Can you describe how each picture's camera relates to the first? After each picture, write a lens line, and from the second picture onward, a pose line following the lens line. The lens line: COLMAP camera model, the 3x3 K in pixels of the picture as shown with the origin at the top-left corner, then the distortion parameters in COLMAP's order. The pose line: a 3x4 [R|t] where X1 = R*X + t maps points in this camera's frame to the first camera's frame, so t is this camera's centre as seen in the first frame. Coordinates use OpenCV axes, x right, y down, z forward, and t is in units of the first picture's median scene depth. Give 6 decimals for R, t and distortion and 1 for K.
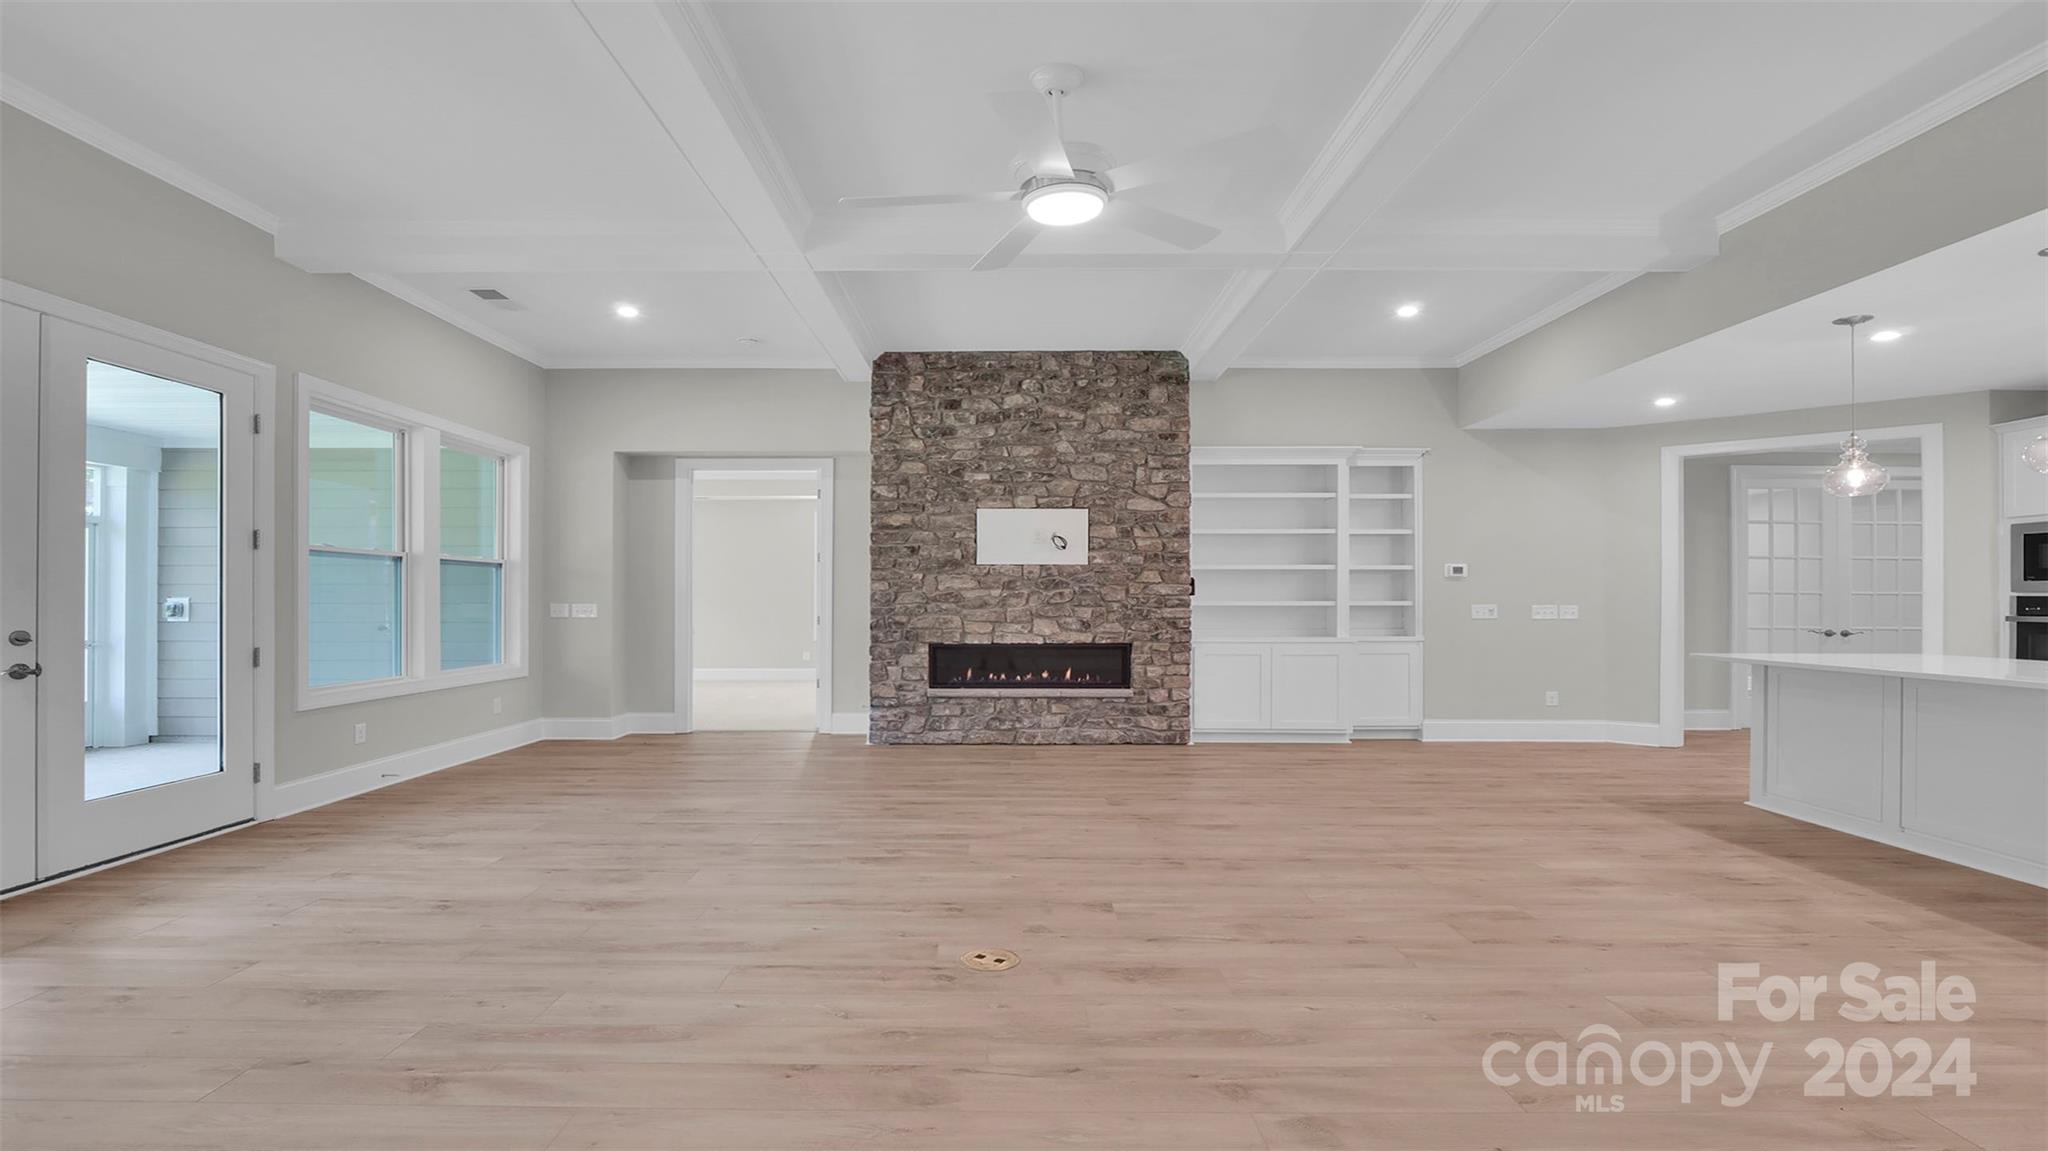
lens RADIAL K [[1026.8, 0, 999.1], [0, 1026.8, 598.7], [0, 0, 1]] dist [-0.008448, -0.001700]
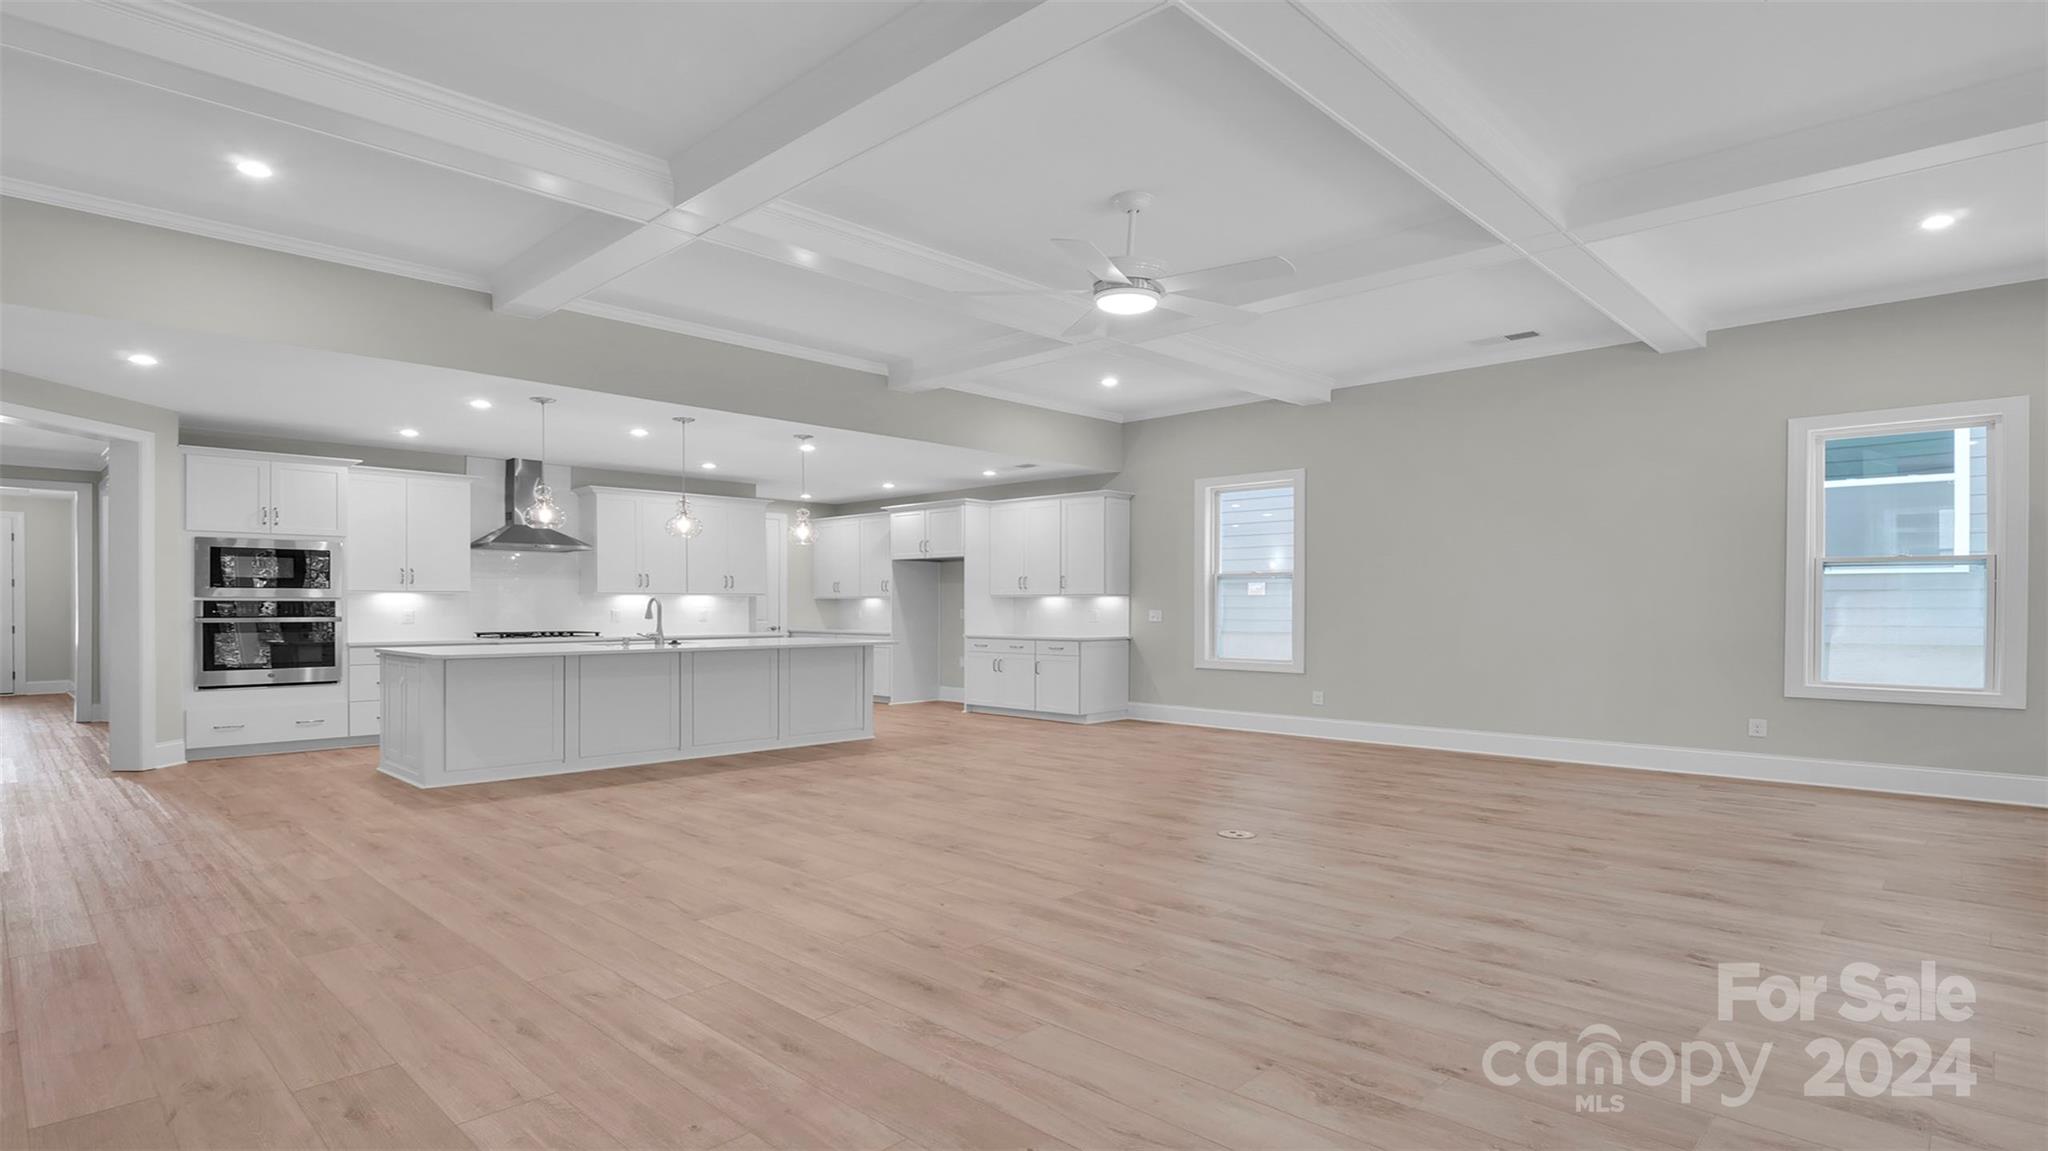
lens RADIAL K [[1038.9, 0, 1016.0], [0, 1038.9, 609.8], [0, 0, 1]] dist [-0.012819, -0.001157]
pose [[-0.728278, -0.006669, 0.685250, -0.355462], [-0.002619, 0.999972, 0.006949, -0.002200], [-0.685277, 0.003266, -0.728275, 0.979019]]
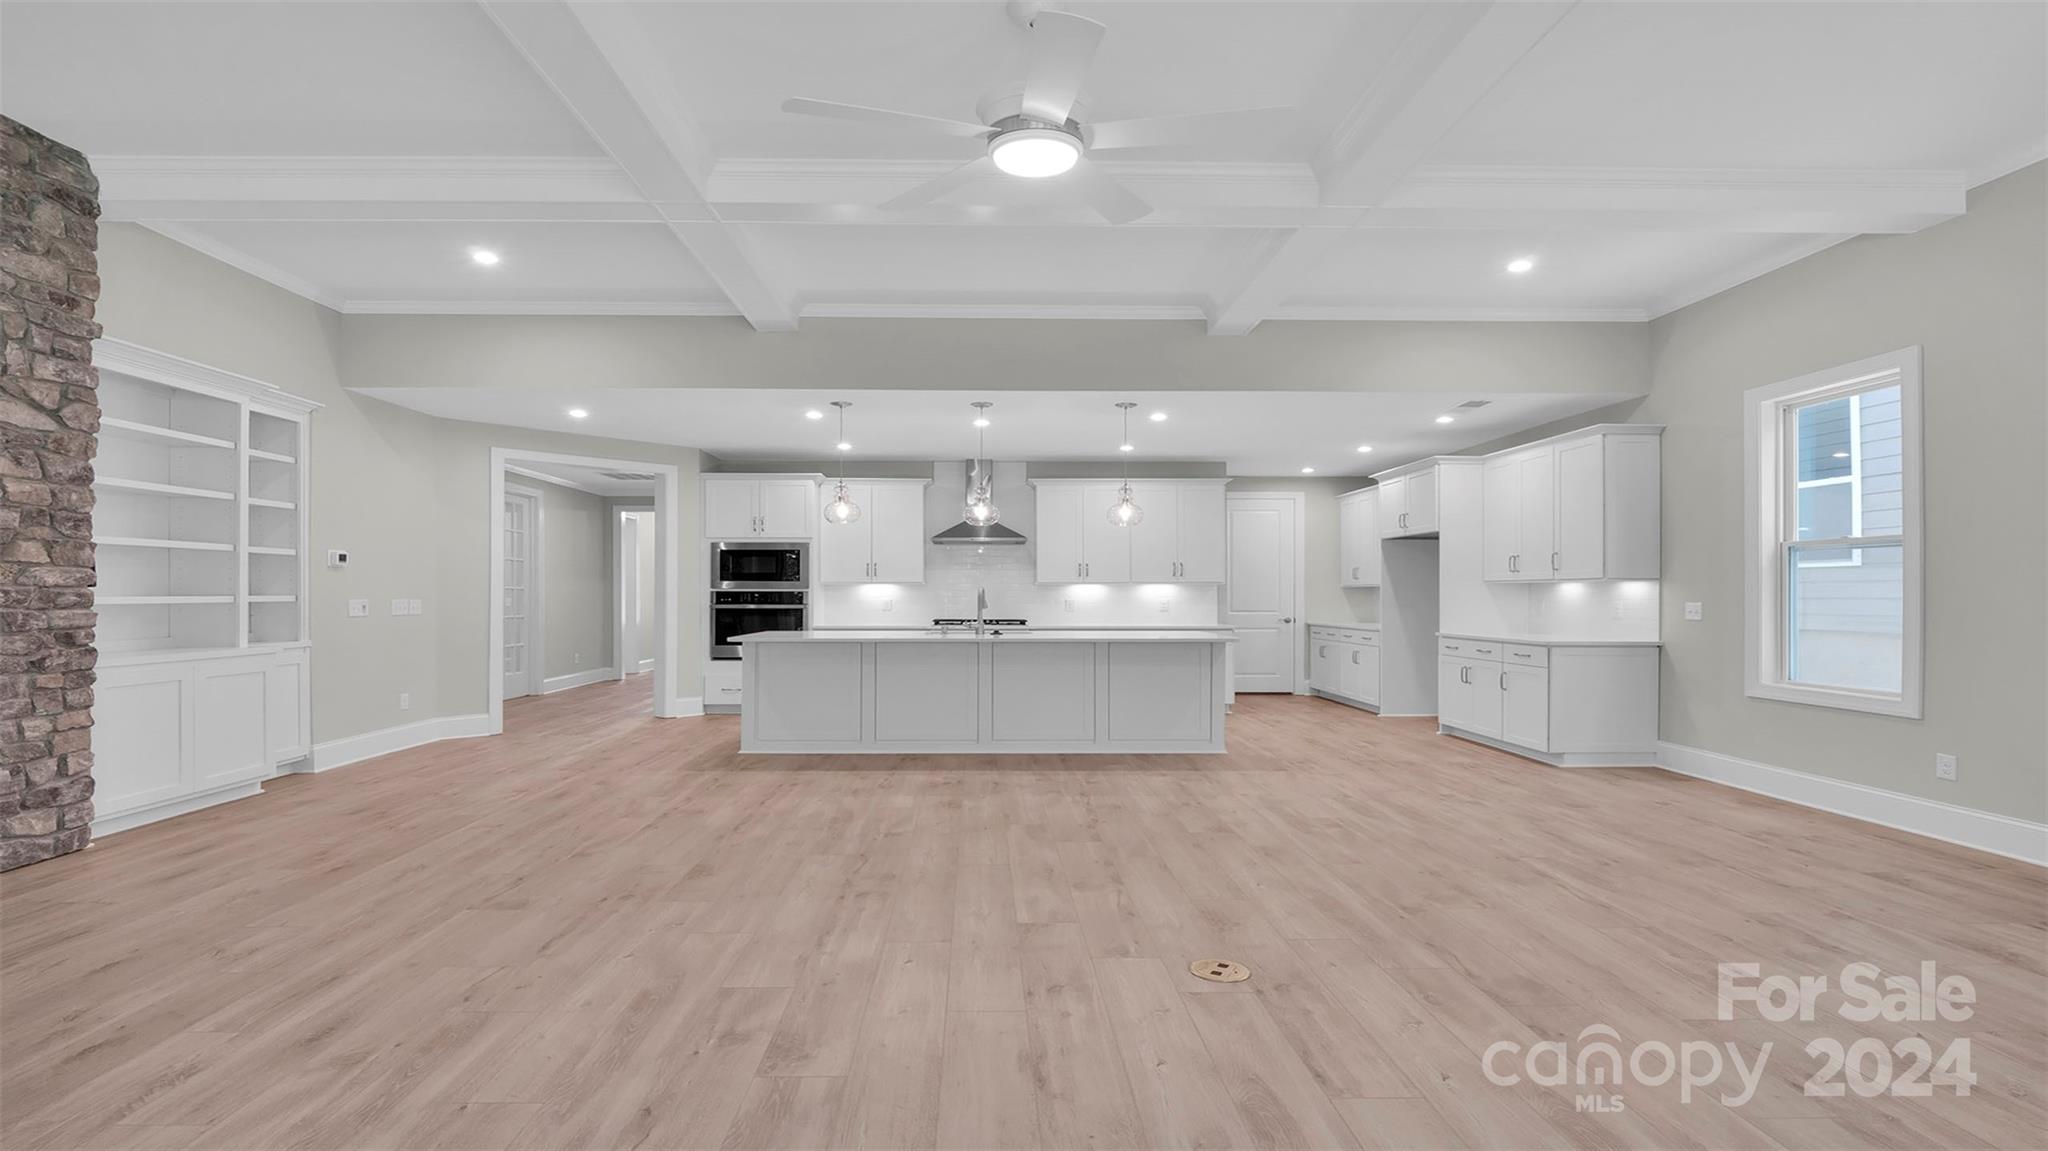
lens RADIAL K [[1026.8, 0, 999.1], [0, 1026.8, 598.7], [0, 0, 1]] dist [-0.008448, -0.001700]
pose [[-0.028637, -0.005916, 0.999572, -0.397725], [-0.000648, 0.999982, 0.005900, -0.000498], [-0.999590, -0.000479, -0.028640, 0.510147]]
